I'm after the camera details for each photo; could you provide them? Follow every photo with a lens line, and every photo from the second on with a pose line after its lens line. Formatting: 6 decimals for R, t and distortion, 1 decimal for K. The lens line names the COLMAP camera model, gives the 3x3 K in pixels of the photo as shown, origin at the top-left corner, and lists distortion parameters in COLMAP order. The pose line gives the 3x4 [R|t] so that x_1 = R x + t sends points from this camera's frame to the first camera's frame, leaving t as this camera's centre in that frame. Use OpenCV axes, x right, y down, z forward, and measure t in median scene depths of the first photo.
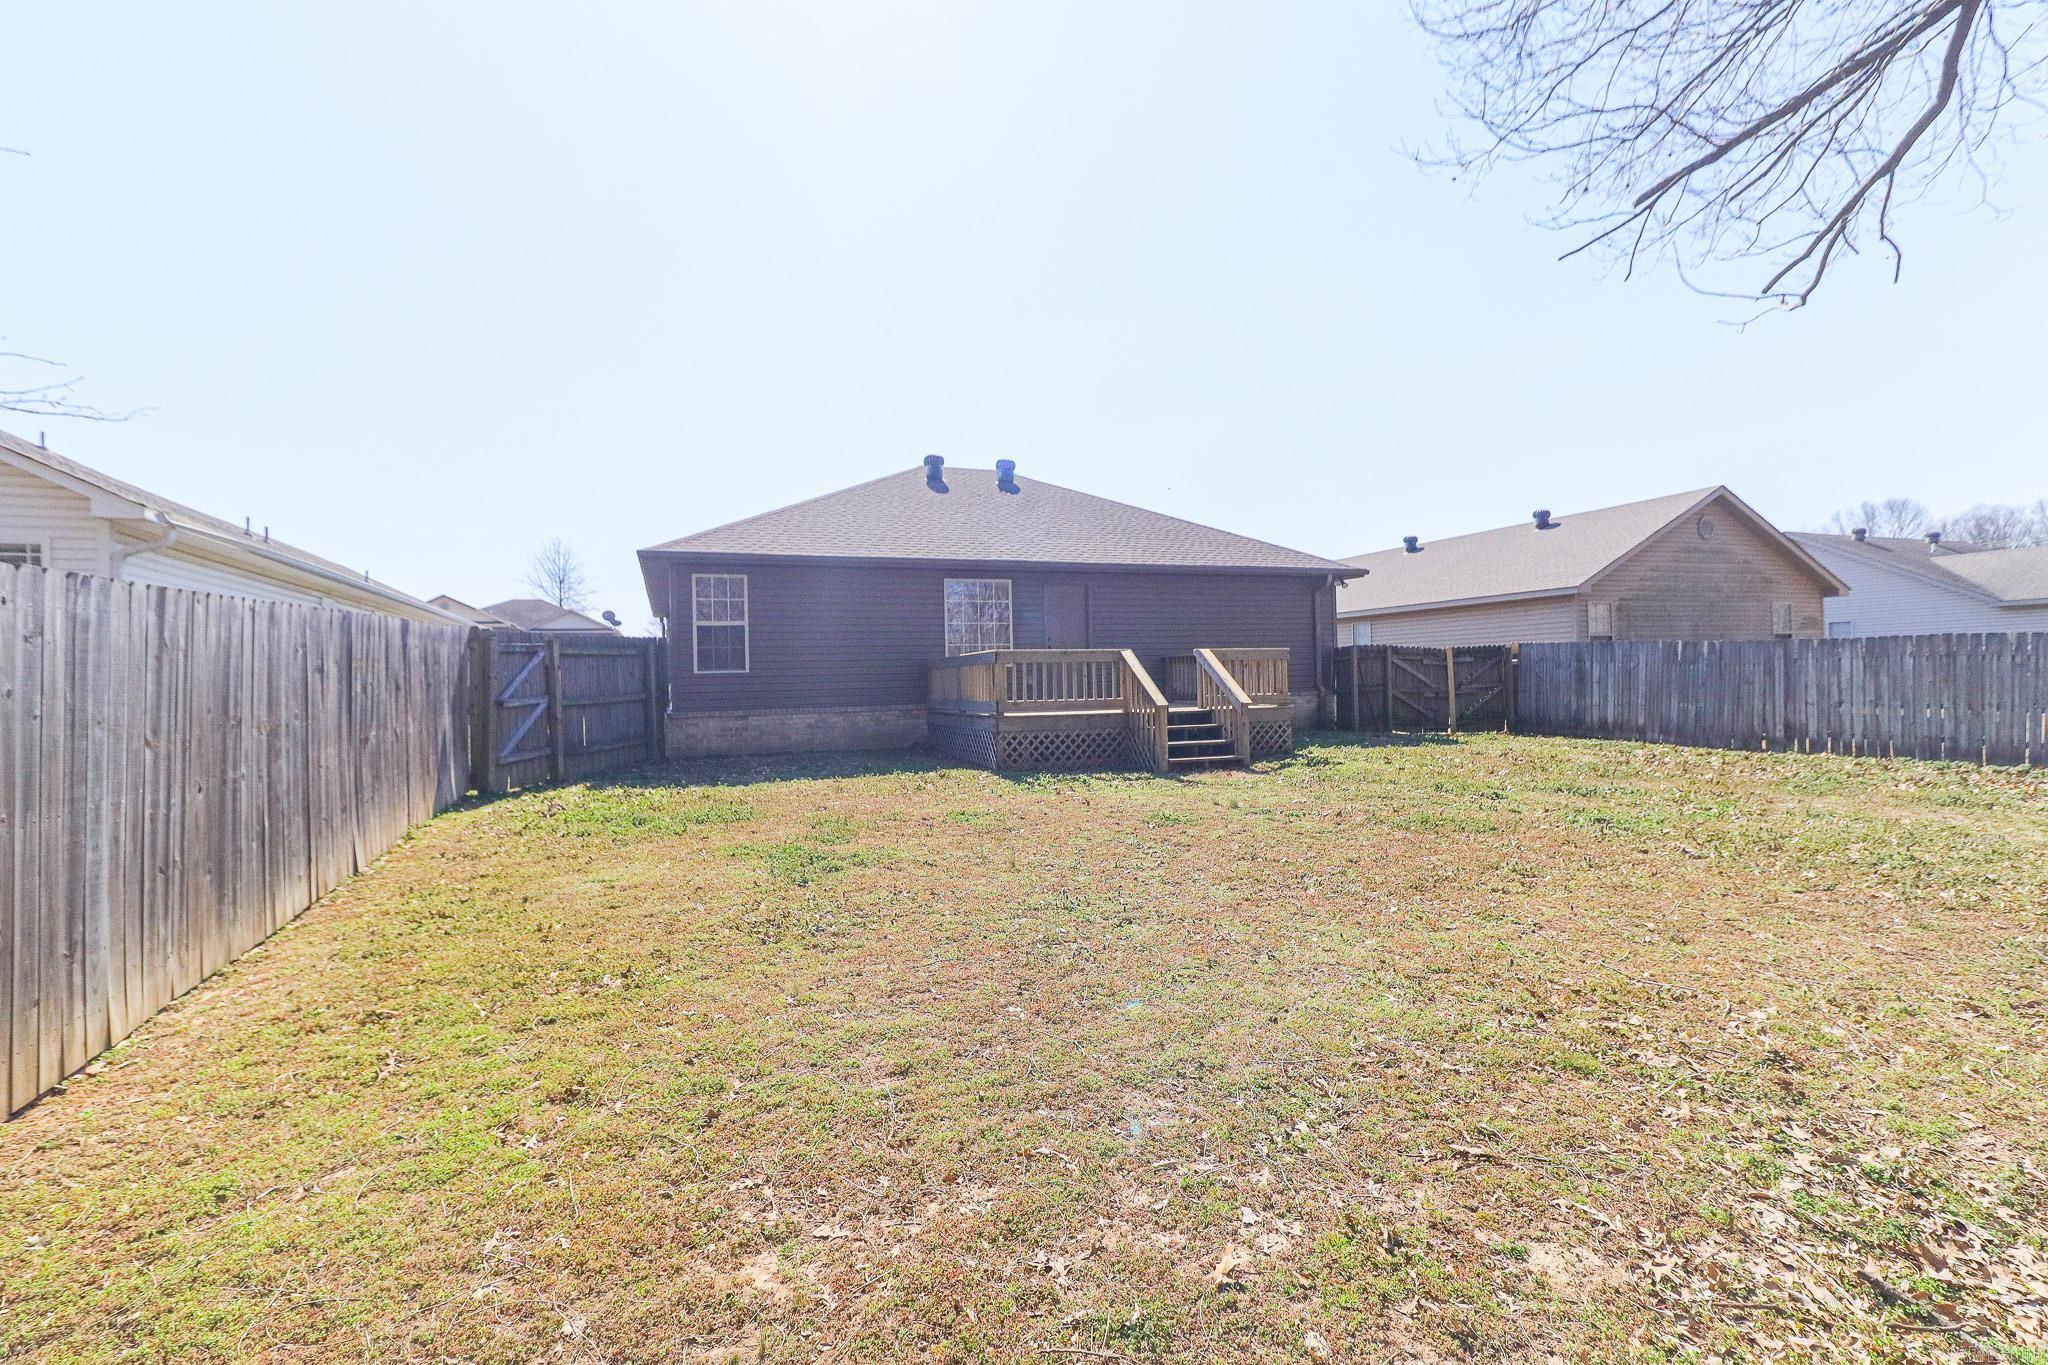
lens RADIAL K [[980.6, 0, 1017.2], [0, 980.6, 699.1], [0, 0, 1]] dist [0.019027, -0.019304]
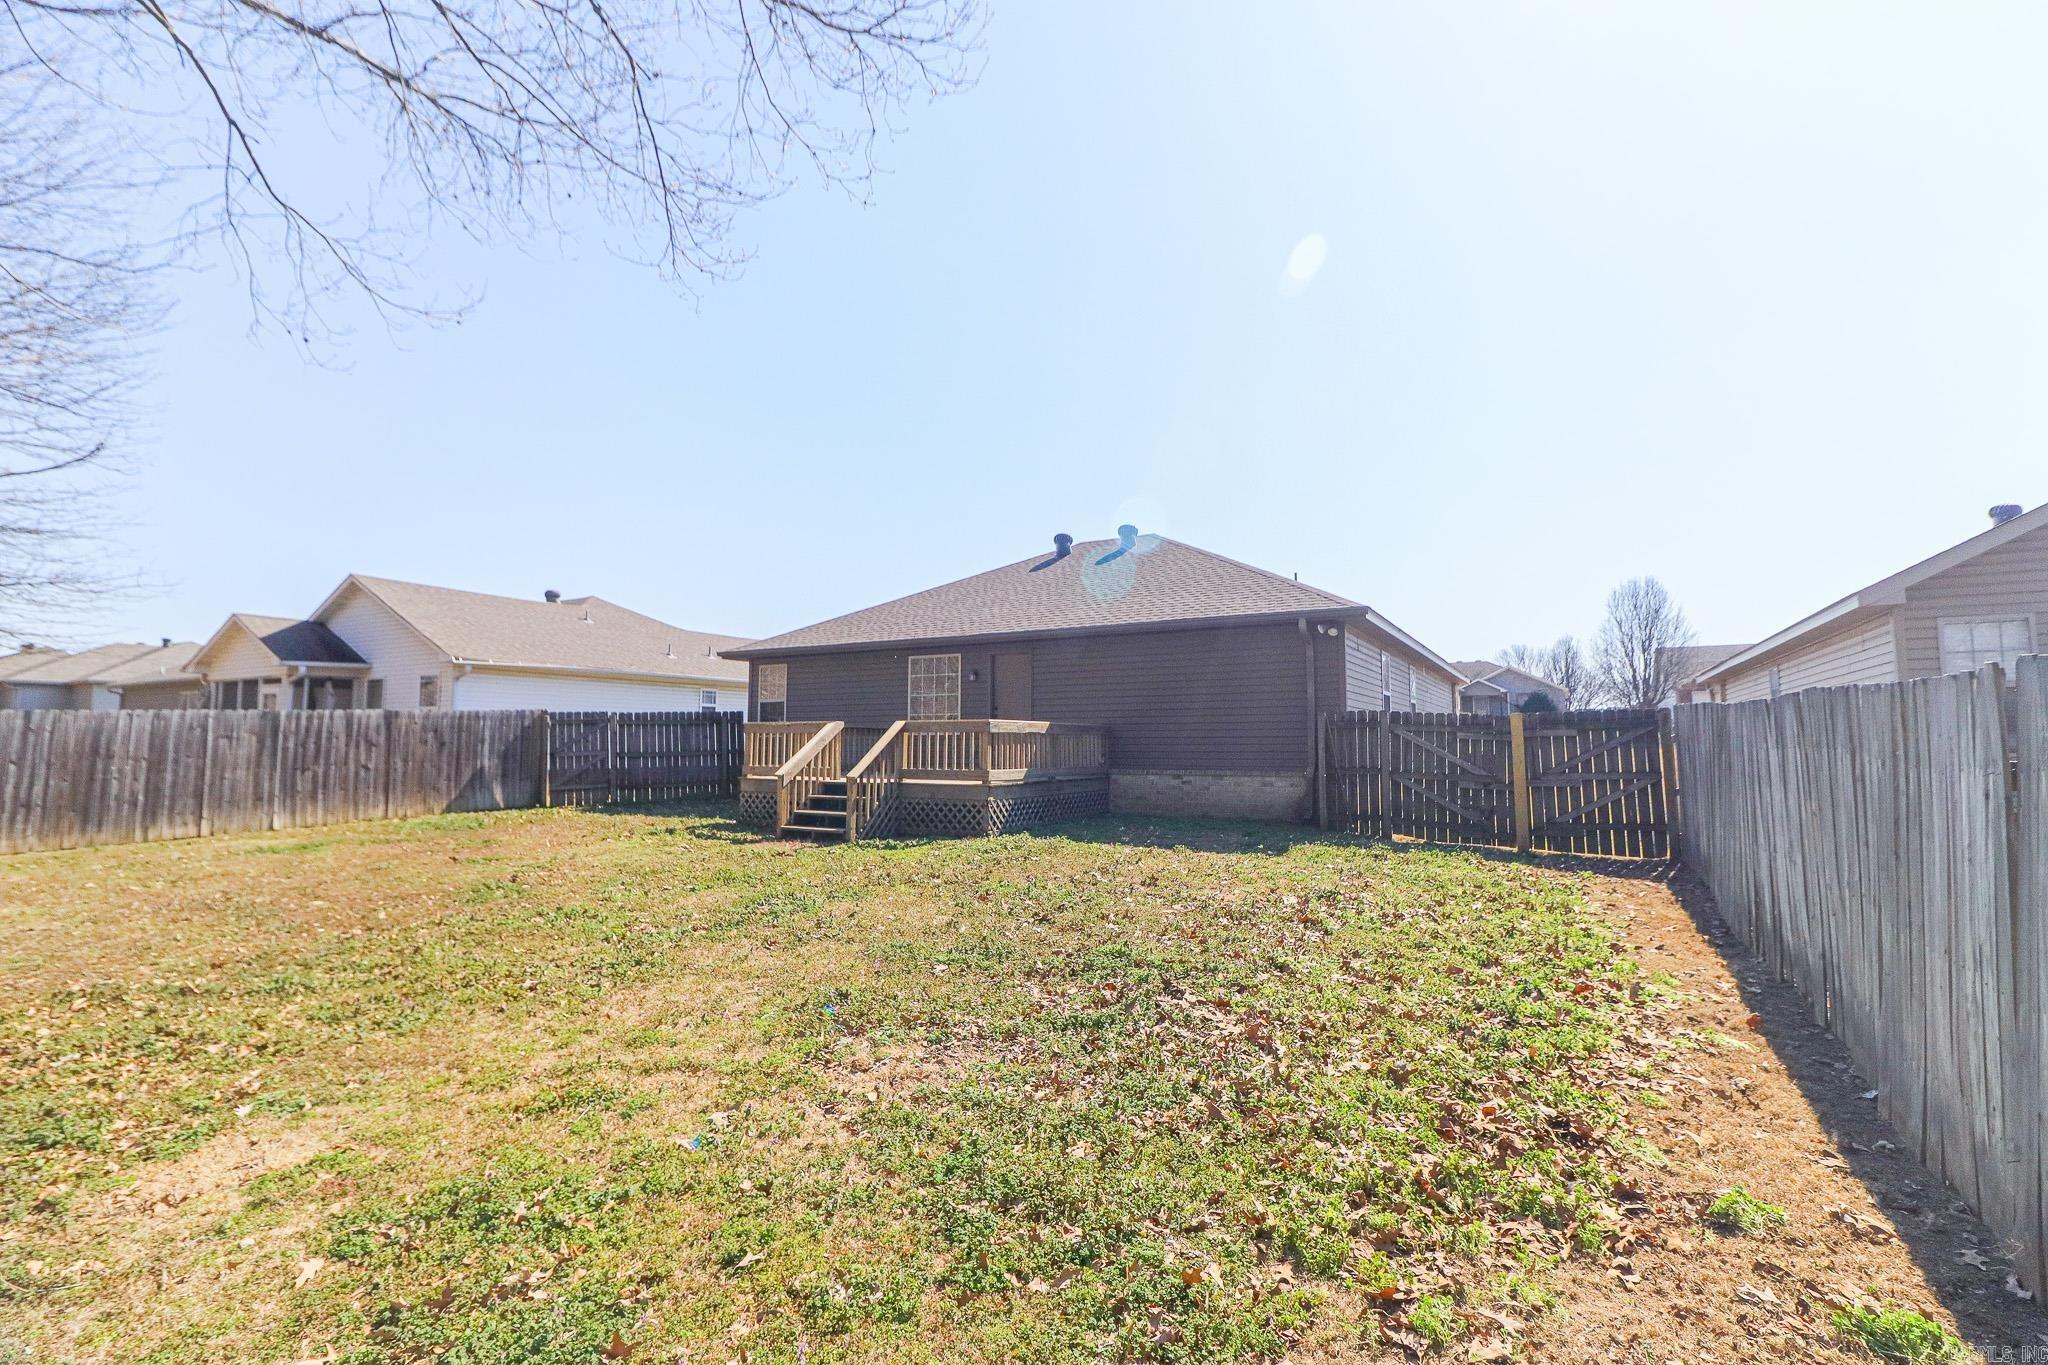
lens RADIAL K [[932.9, 0, 990.0], [0, 932.9, 676.7], [0, 0, 1]] dist [0.003460, 0.000191]
pose [[0.606128, -0.035440, -0.794577, 0.905730], [-0.029908, 0.997285, -0.067296, -0.032059], [0.794805, 0.064554, 0.603422, 0.454439]]
